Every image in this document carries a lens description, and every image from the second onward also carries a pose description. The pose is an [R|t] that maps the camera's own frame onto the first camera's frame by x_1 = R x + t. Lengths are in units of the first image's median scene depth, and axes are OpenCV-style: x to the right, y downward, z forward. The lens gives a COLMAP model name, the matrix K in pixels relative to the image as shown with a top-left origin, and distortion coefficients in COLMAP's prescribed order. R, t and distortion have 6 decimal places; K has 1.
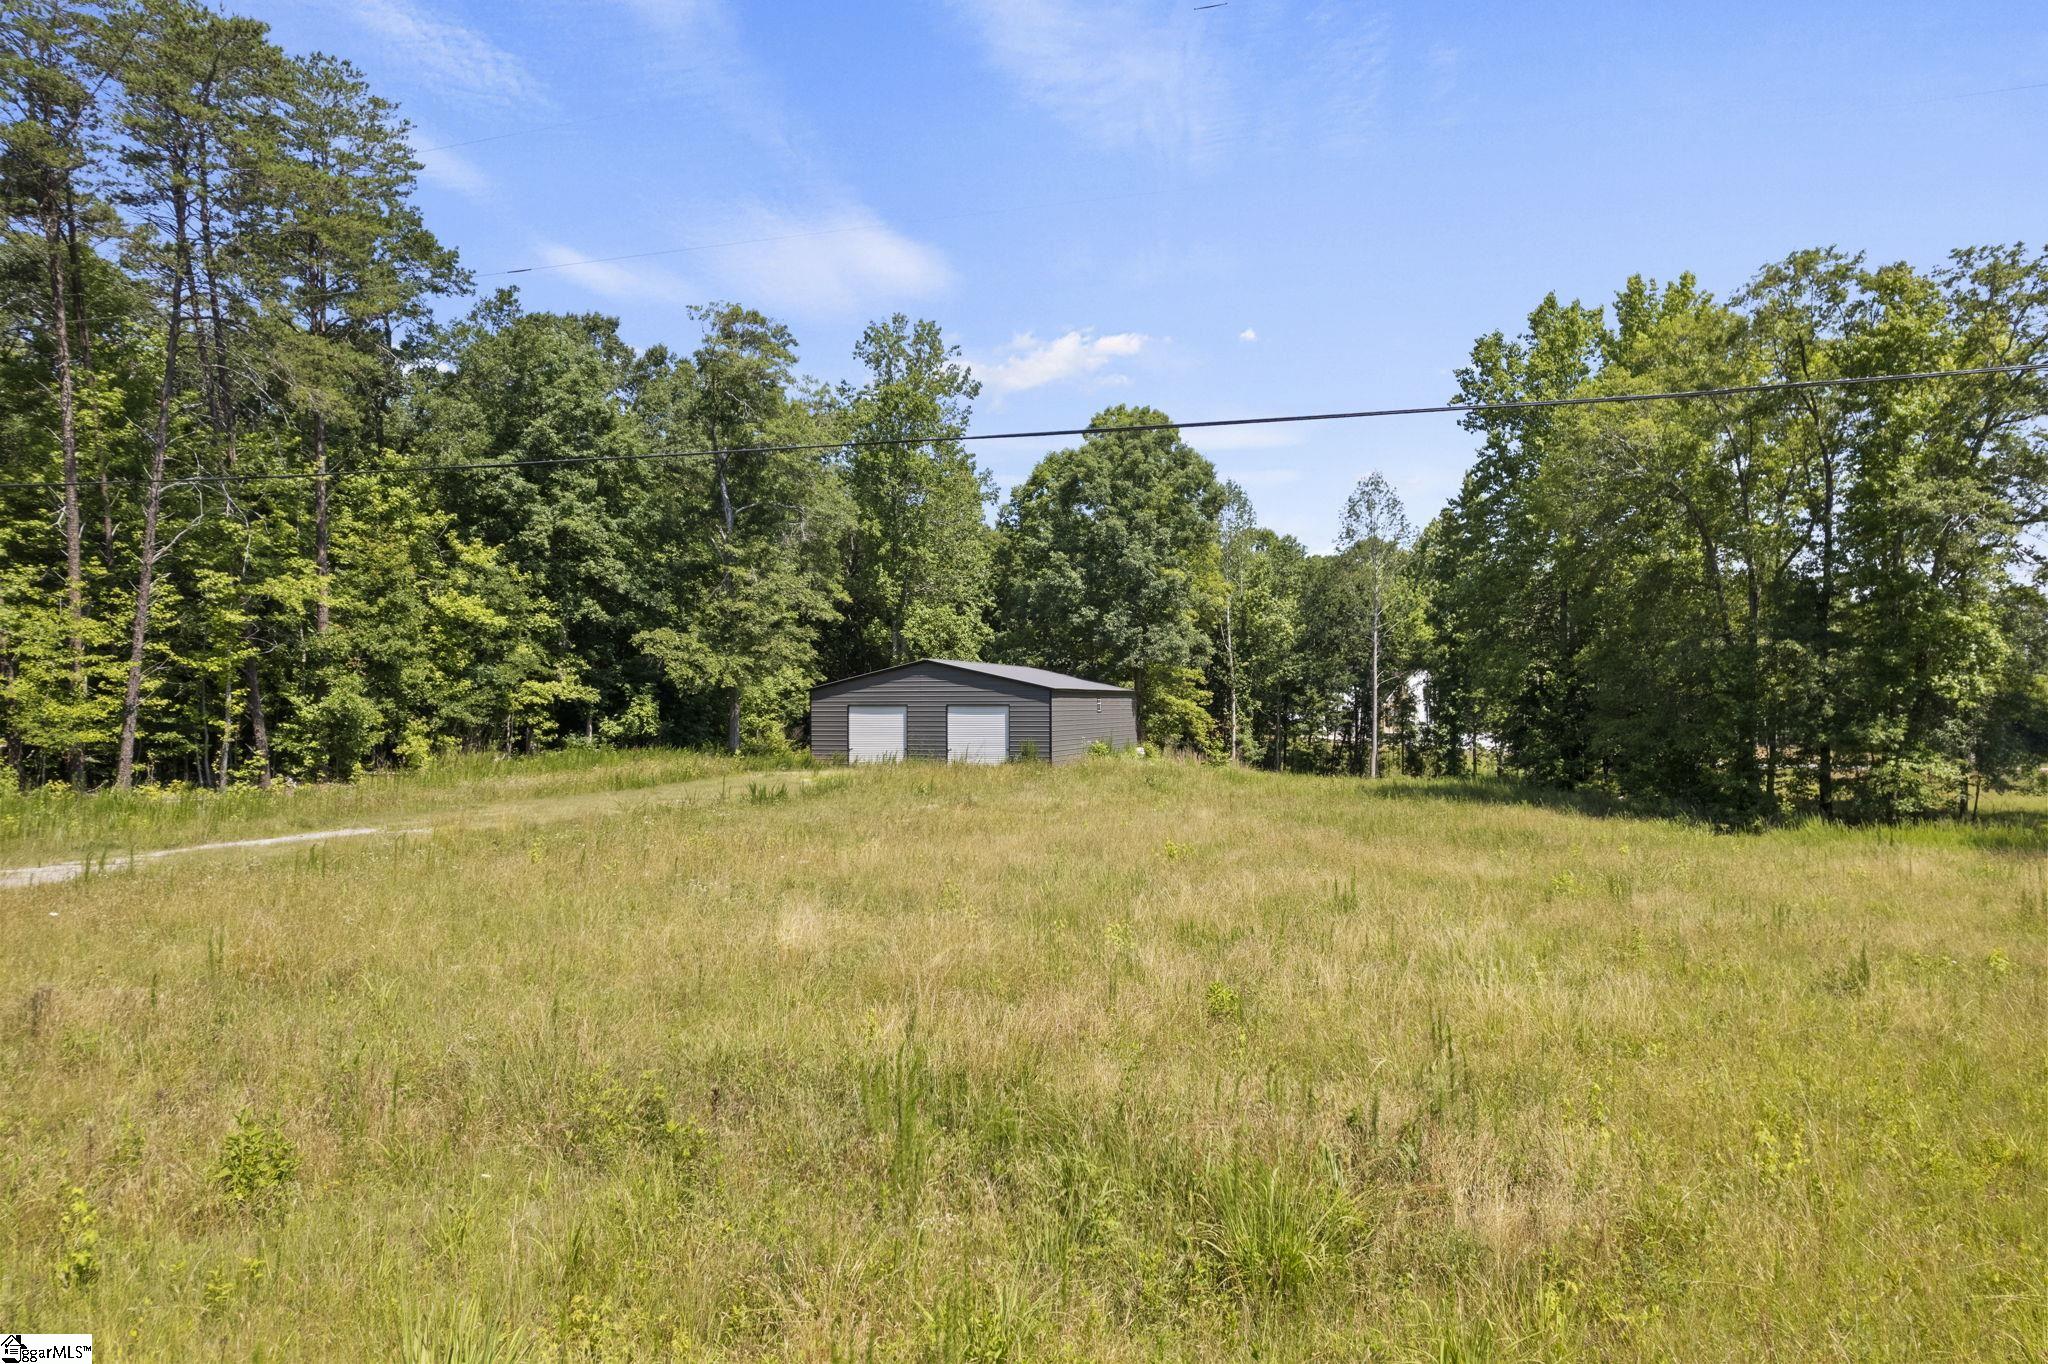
lens RADIAL K [[1288.5, 0, 1035.5], [0, 1288.5, 689.5], [0, 0, 1]] dist [-0.074520, 0.061978]
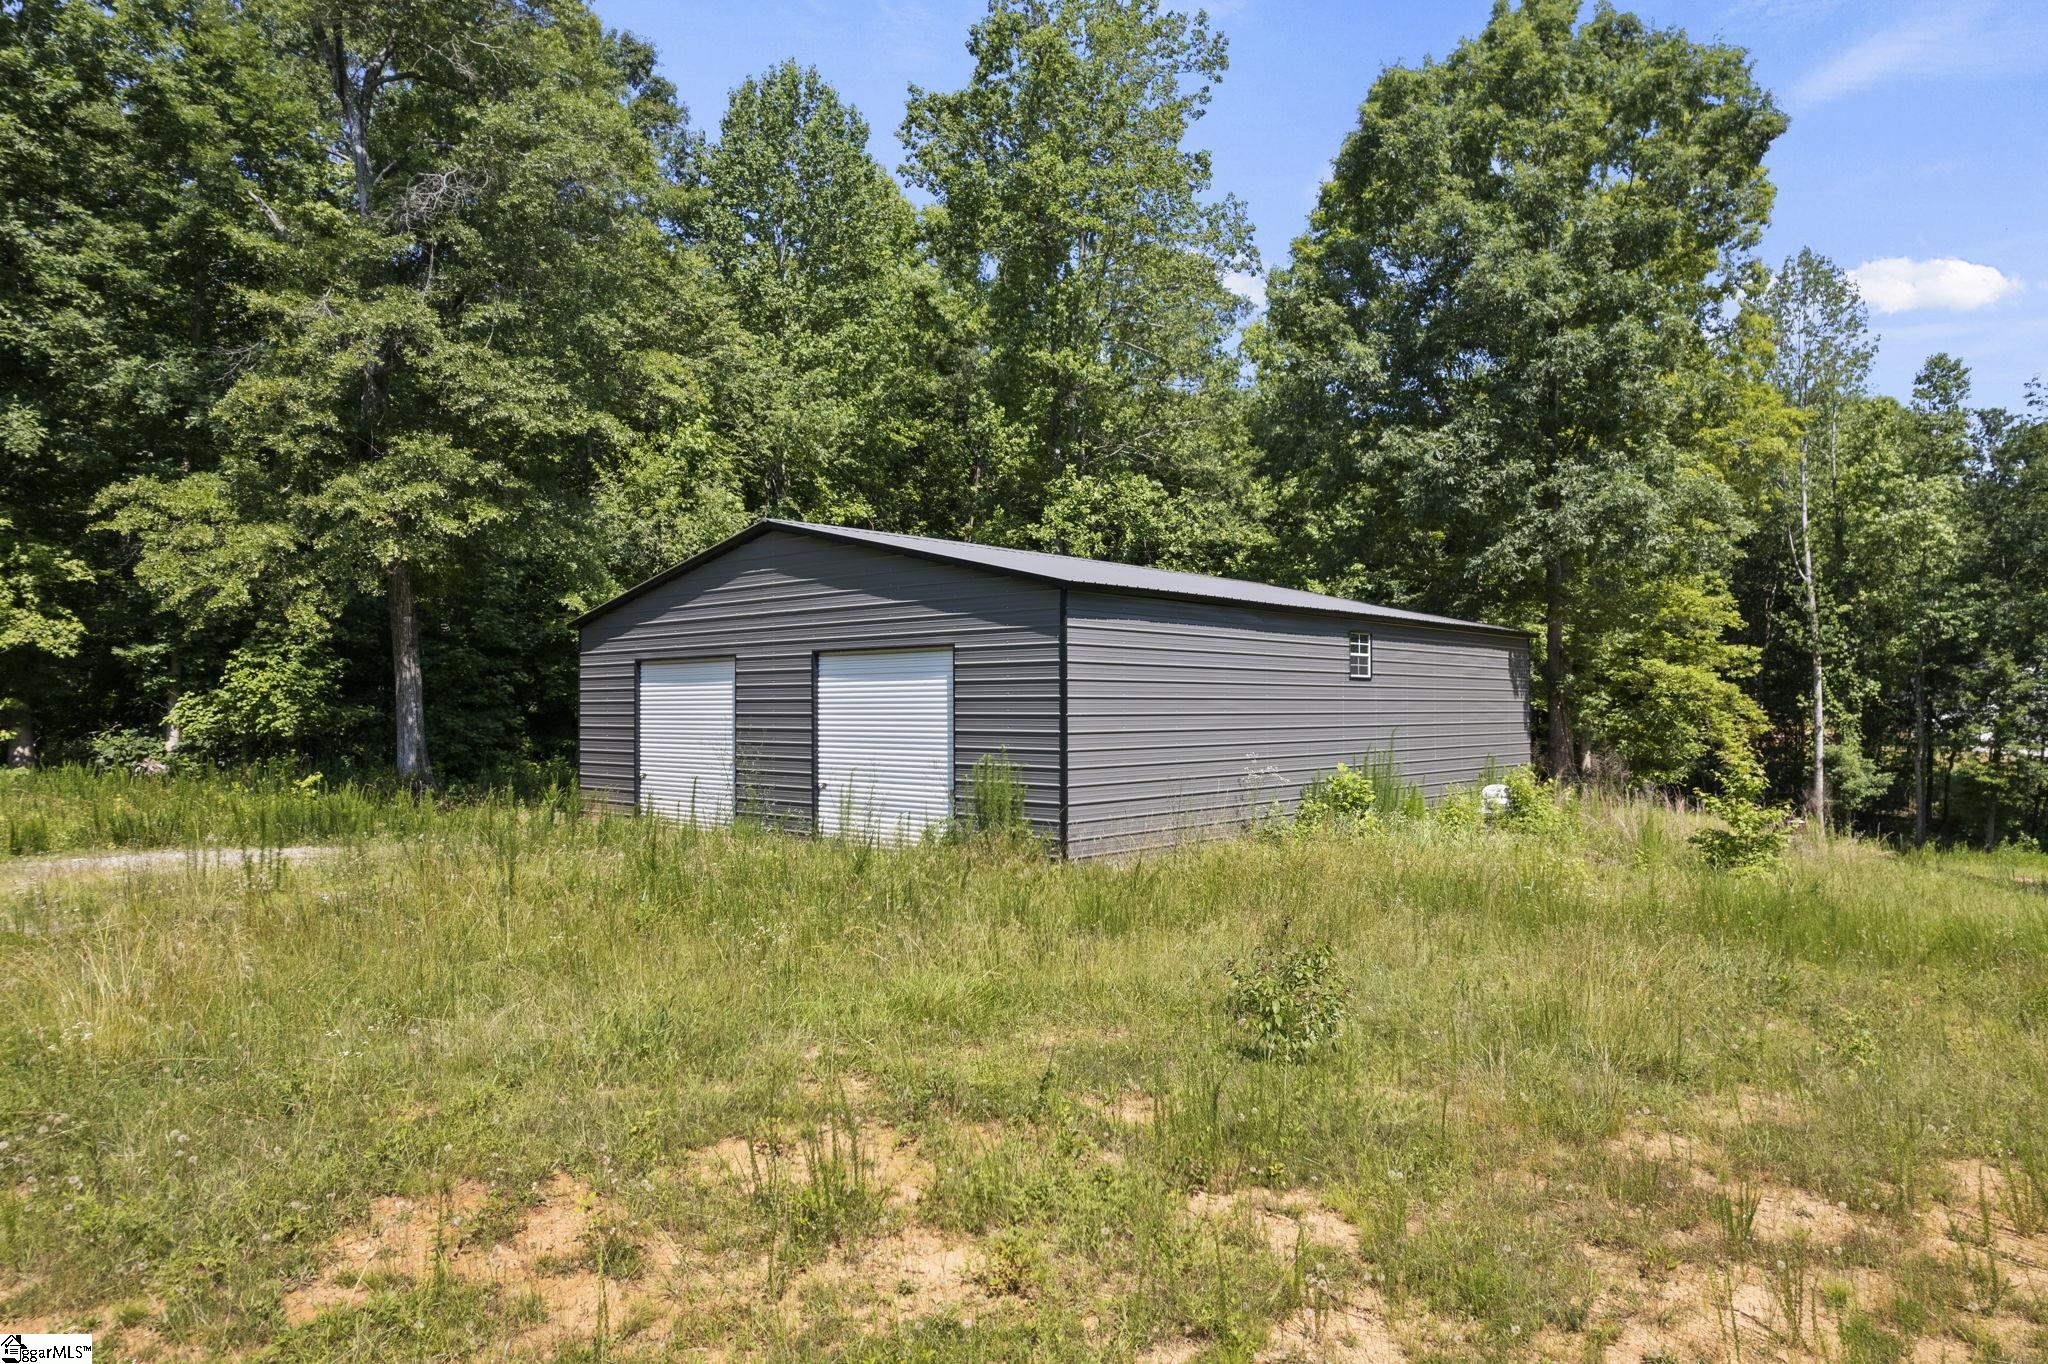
lens RADIAL K [[1288.5, 0, 1035.5], [0, 1288.5, 689.5], [0, 0, 1]] dist [-0.074520, 0.061978]
pose [[0.918648, -0.005294, -0.395043, 0.111189], [0.004306, 0.999985, -0.003386, 0.022197], [0.395055, 0.001409, 0.918657, 0.693354]]
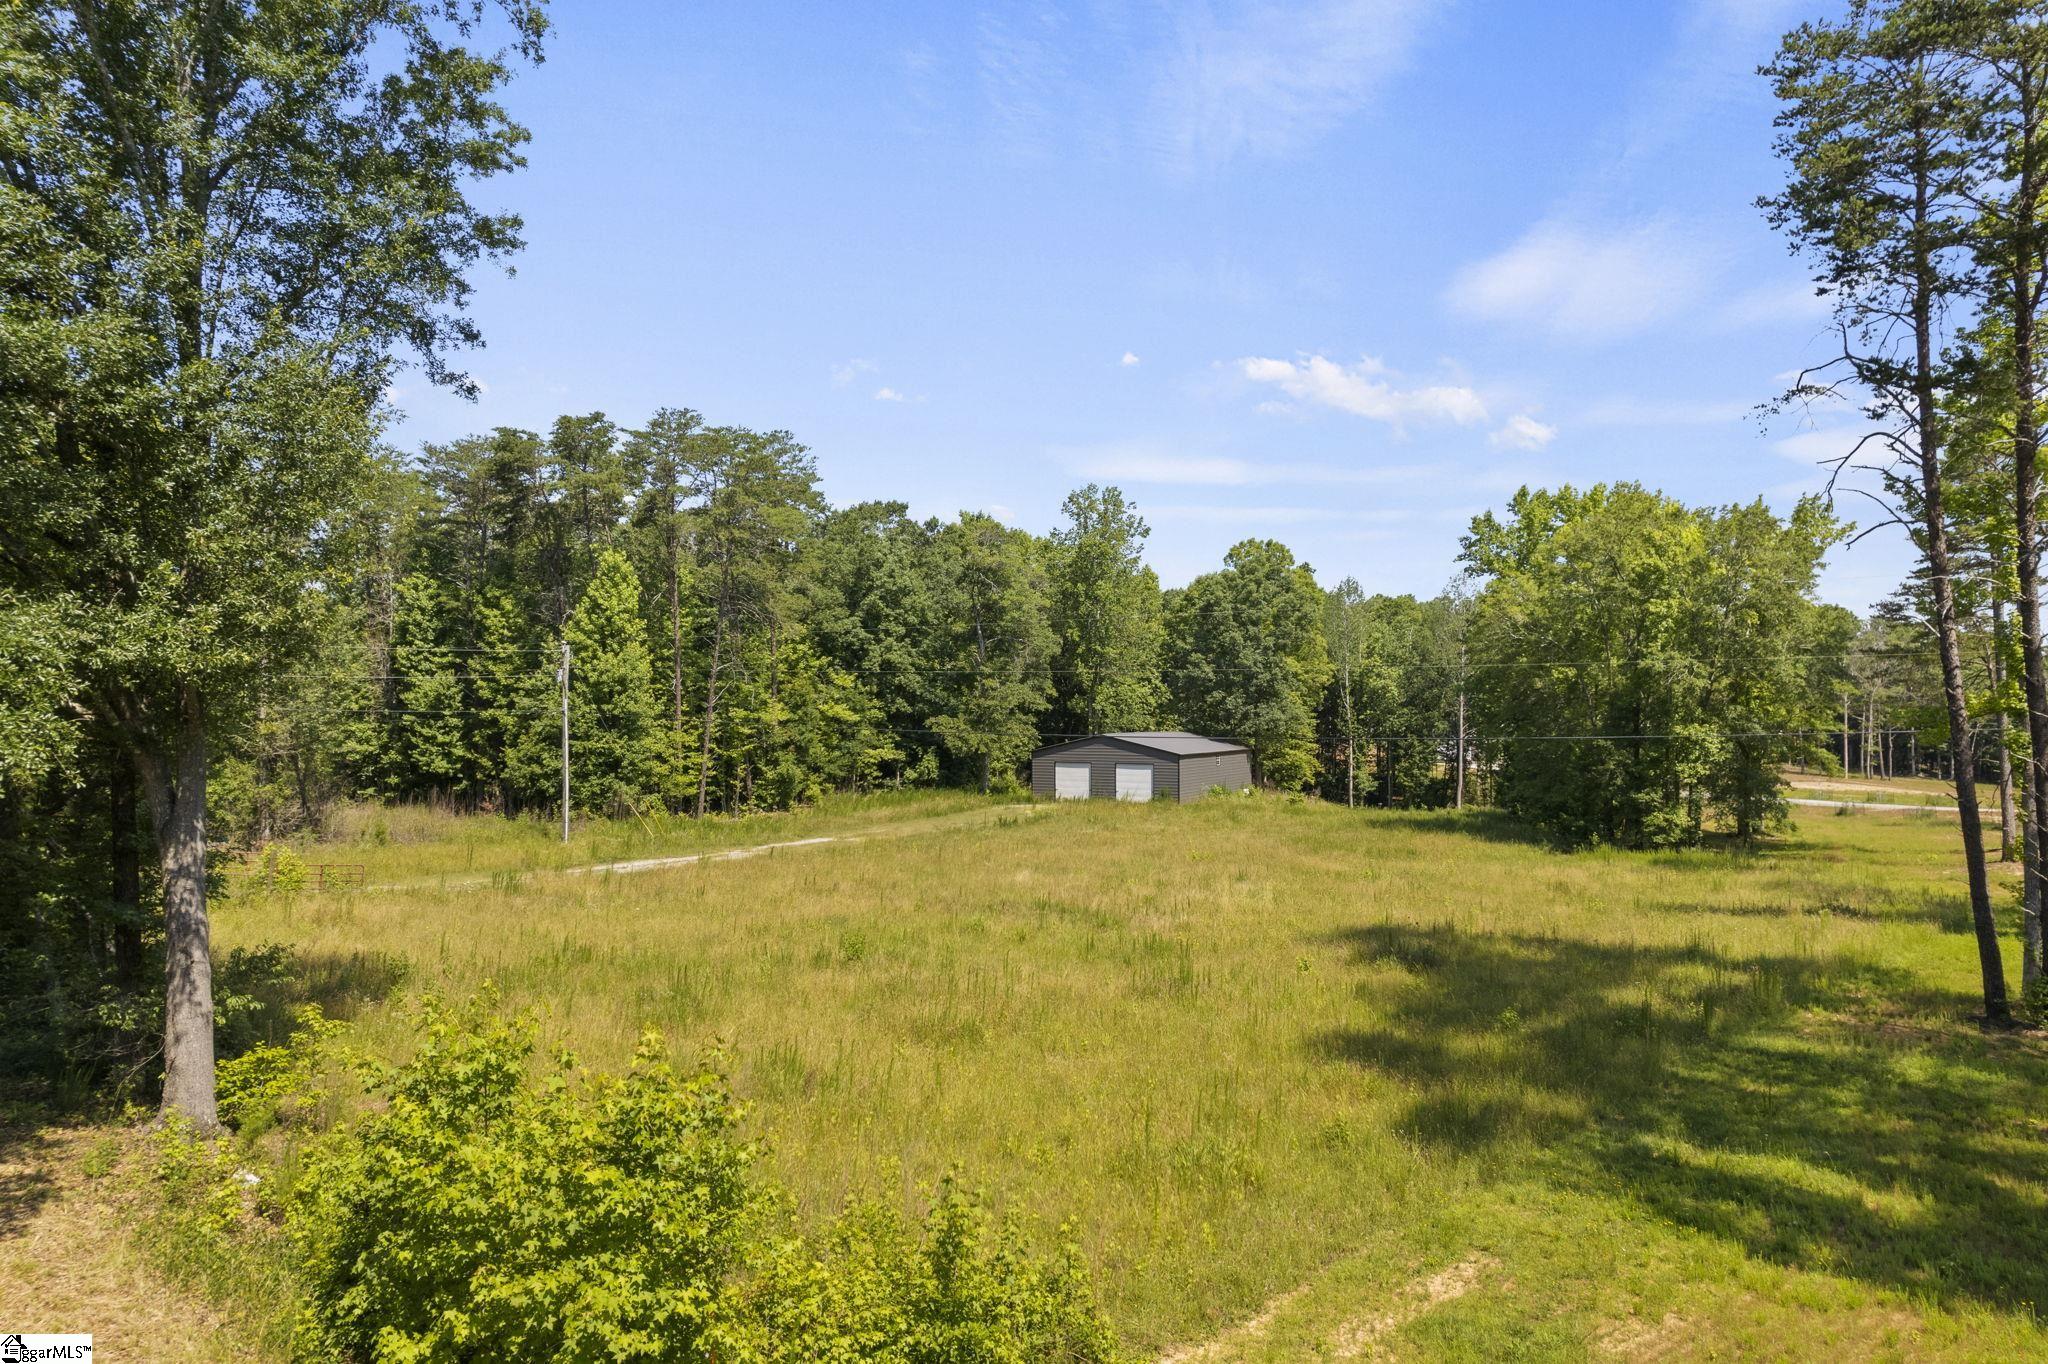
lens RADIAL K [[1288.5, 0, 1035.5], [0, 1288.5, 689.5], [0, 0, 1]] dist [-0.074520, 0.061978]
pose [[0.984900, 0.000827, -0.173120, 0.106676], [-0.001388, 0.999994, -0.003116, -0.071768], [0.173116, 0.003310, 0.984896, -0.575574]]
